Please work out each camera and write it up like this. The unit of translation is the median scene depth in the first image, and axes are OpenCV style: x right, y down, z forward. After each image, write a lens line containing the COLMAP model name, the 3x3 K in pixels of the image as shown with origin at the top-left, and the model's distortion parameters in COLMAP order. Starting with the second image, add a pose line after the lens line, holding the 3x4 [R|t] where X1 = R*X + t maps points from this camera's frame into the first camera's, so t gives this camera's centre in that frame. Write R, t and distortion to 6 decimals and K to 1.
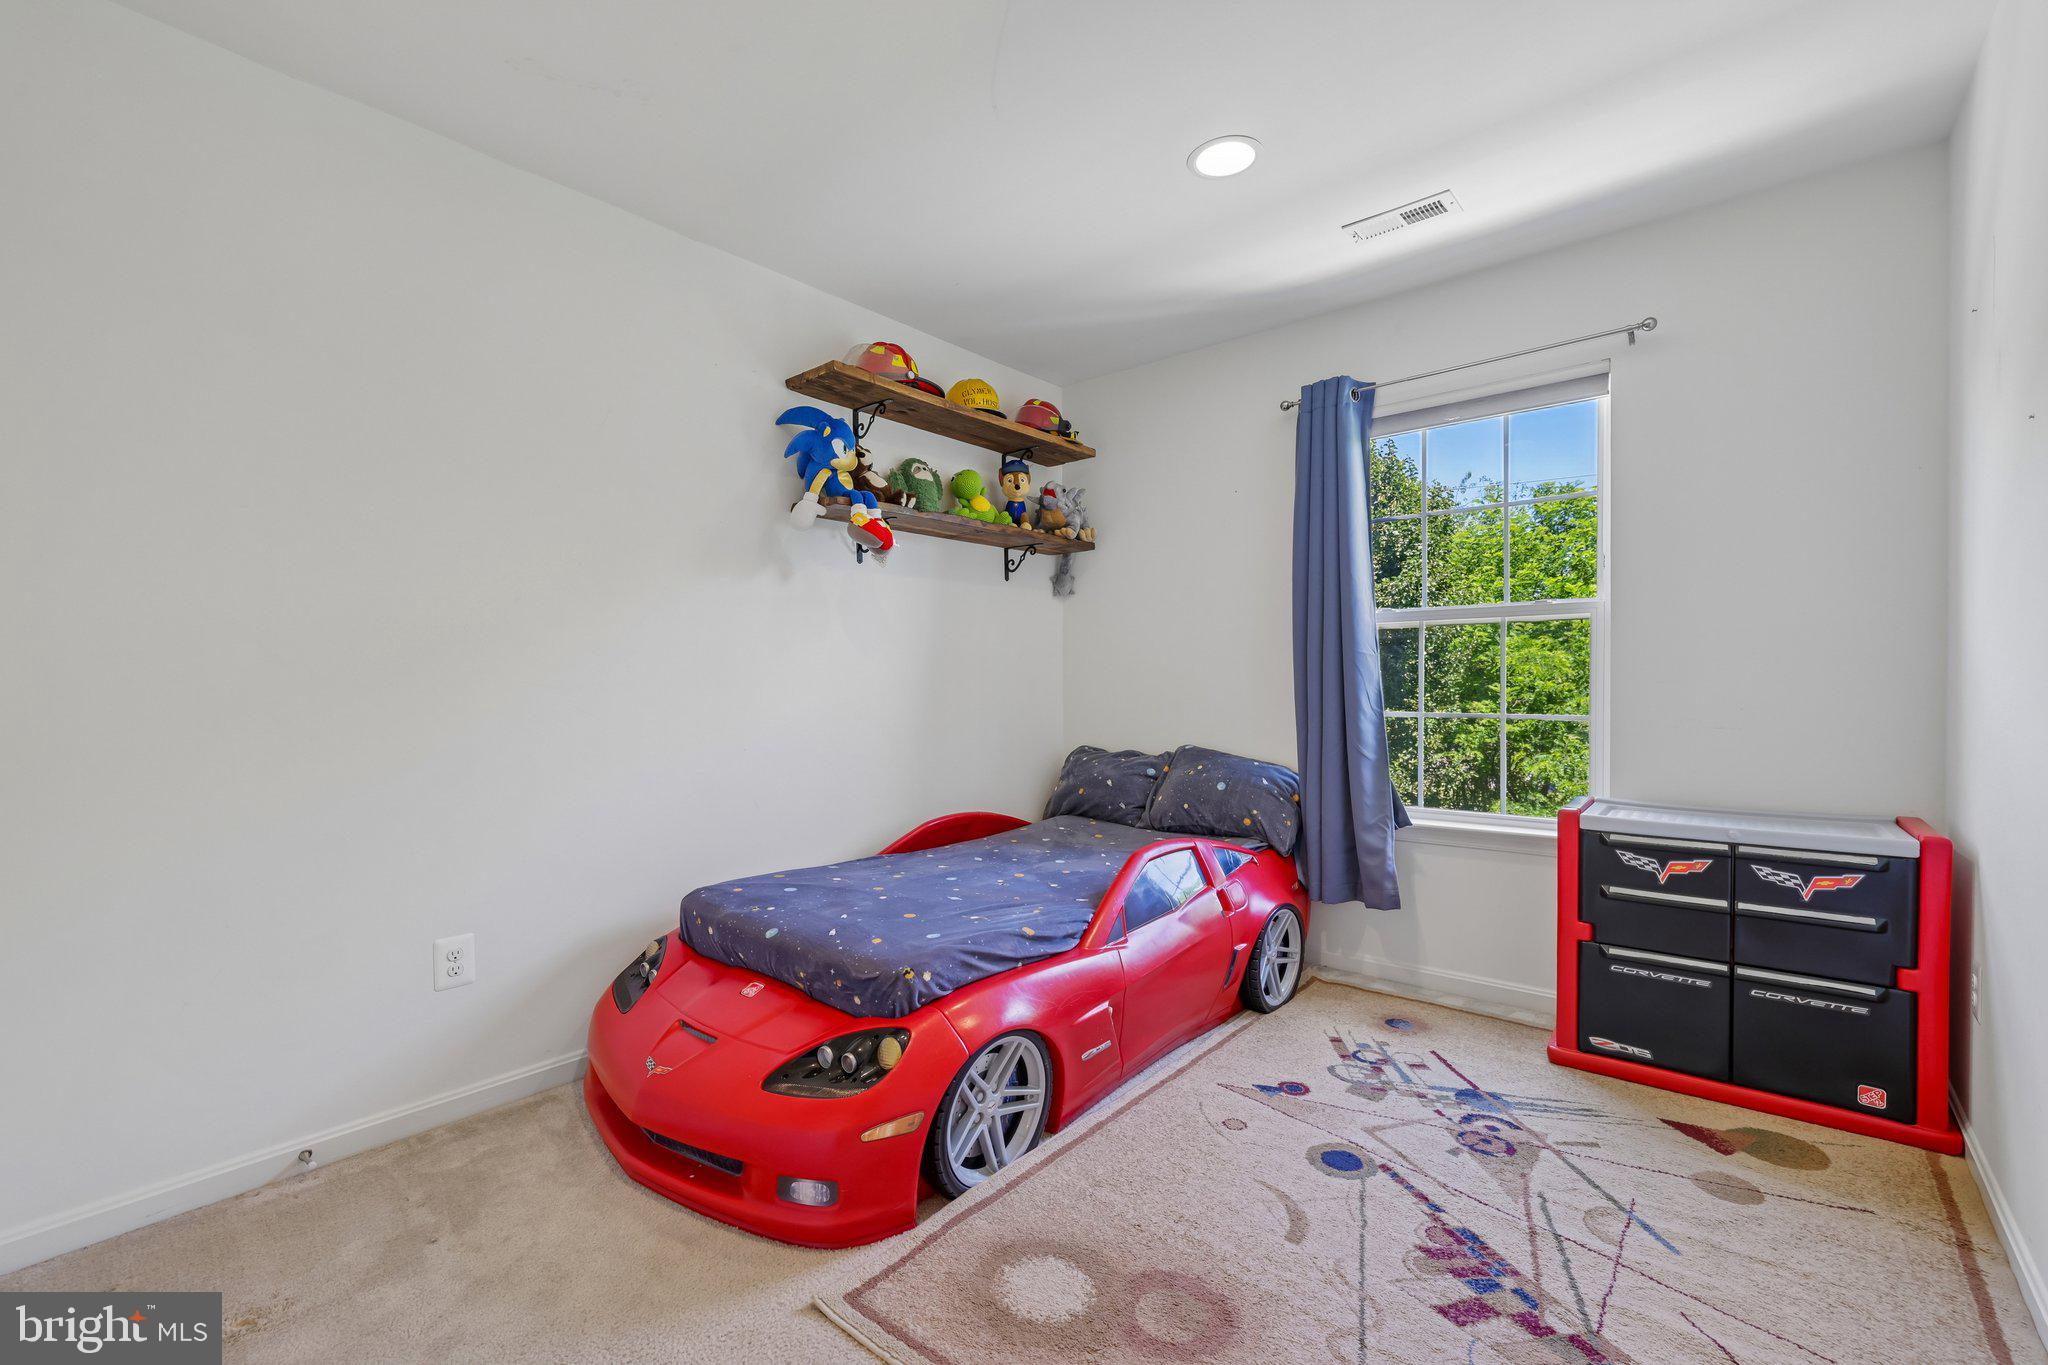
lens RADIAL K [[853.7, 0, 1021.0], [0, 853.7, 687.3], [0, 0, 1]] dist [-0.004433, -0.001659]
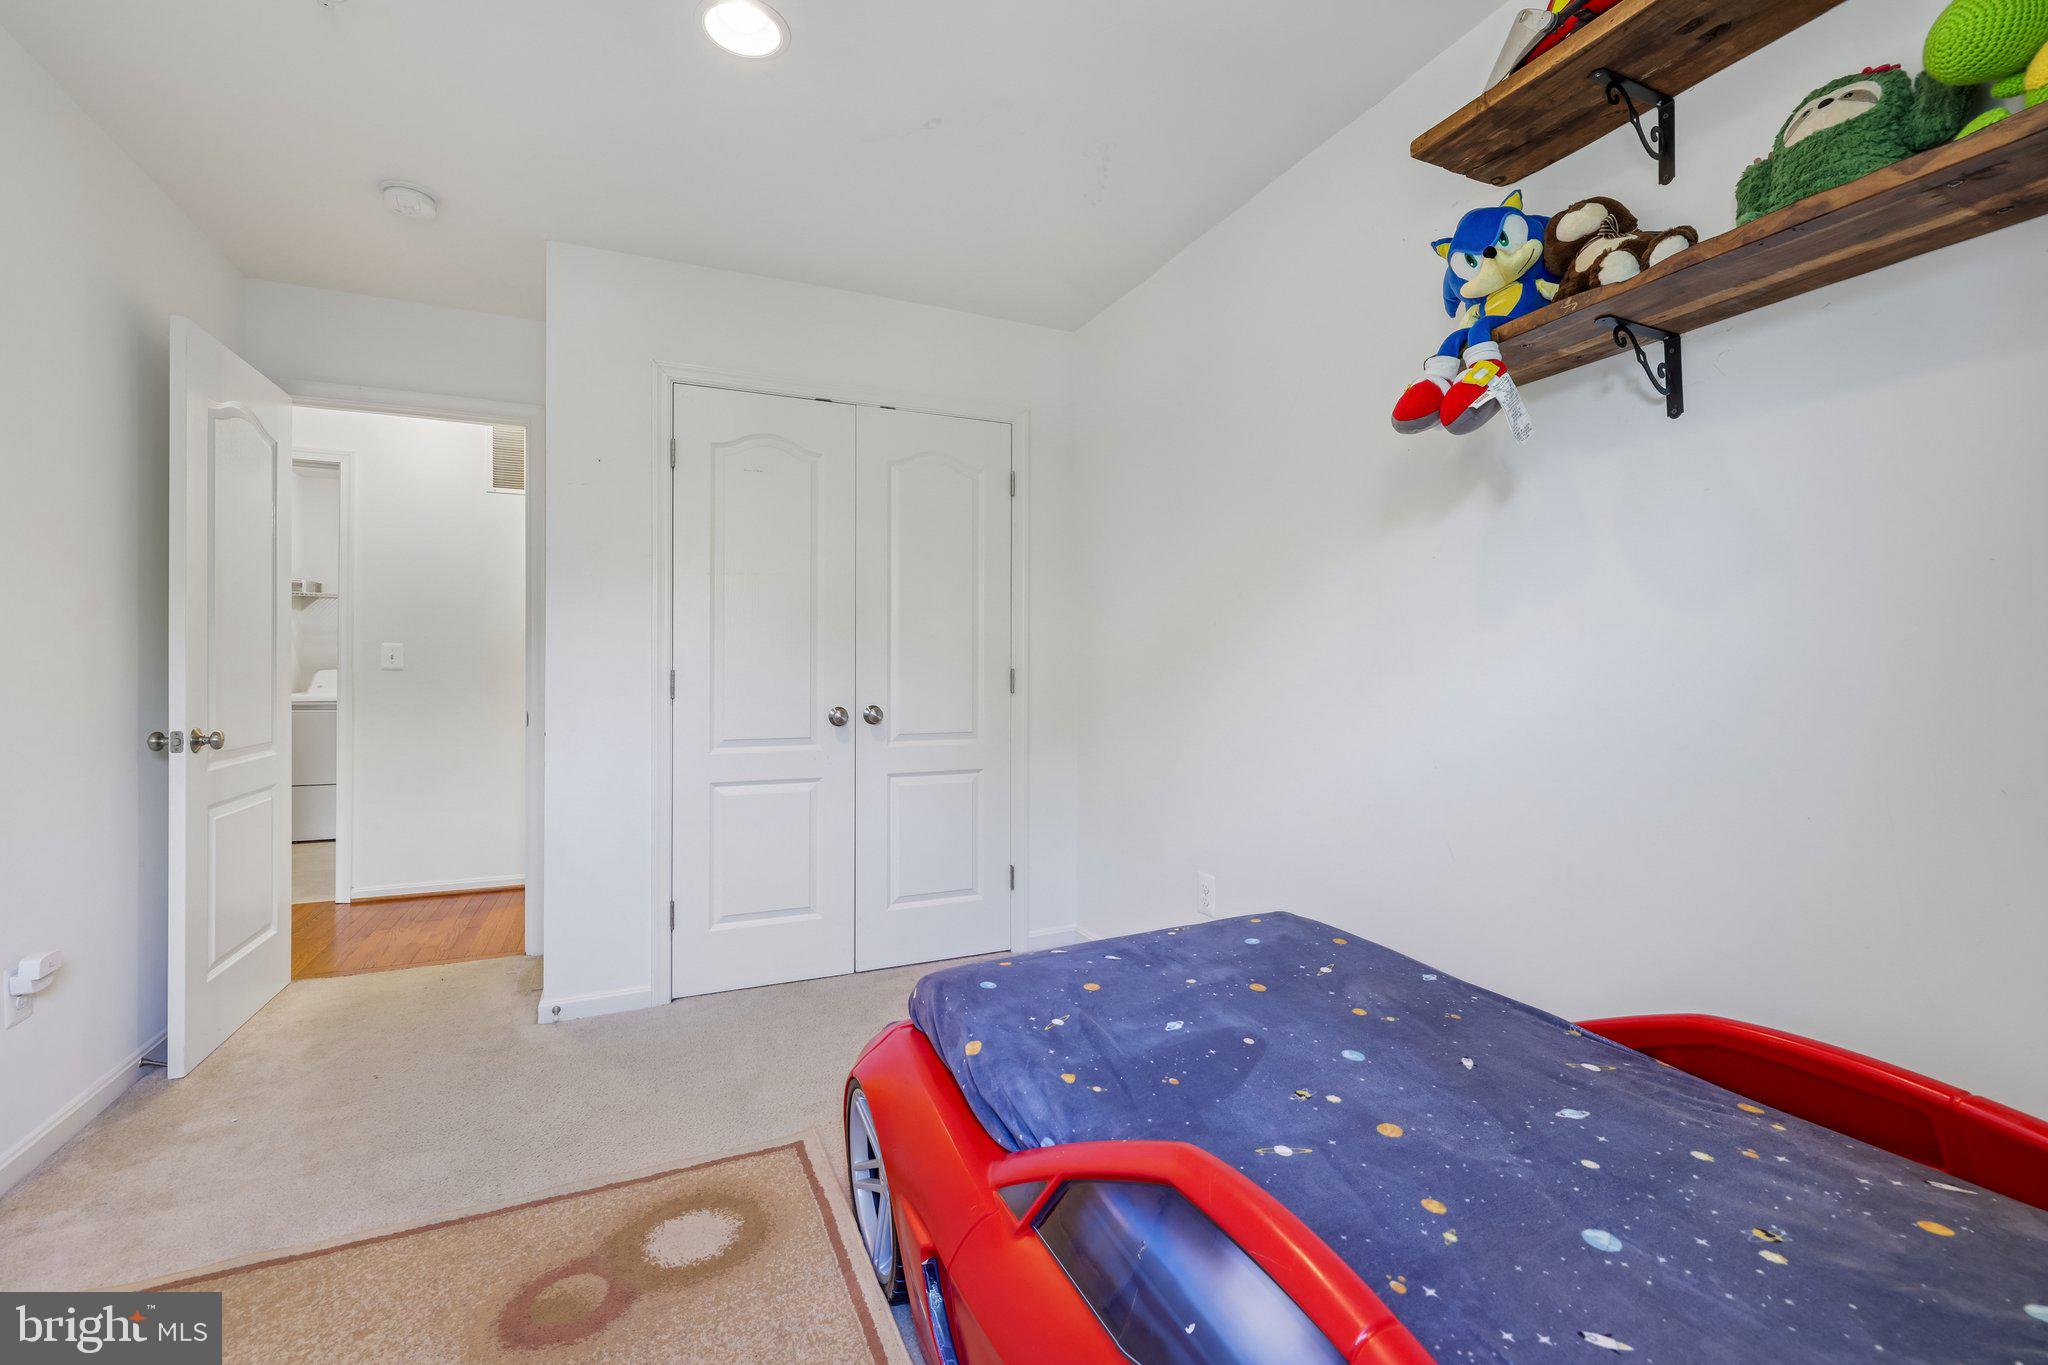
lens RADIAL K [[853.7, 0, 1023.6], [0, 853.7, 670.5], [0, 0, 1]] dist [-0.004433, -0.001659]
pose [[-0.428062, -0.002503, -0.903746, 0.789097], [0.002127, 0.999991, -0.003778, -0.005793], [0.903747, -0.003539, -0.428053, 1.765564]]
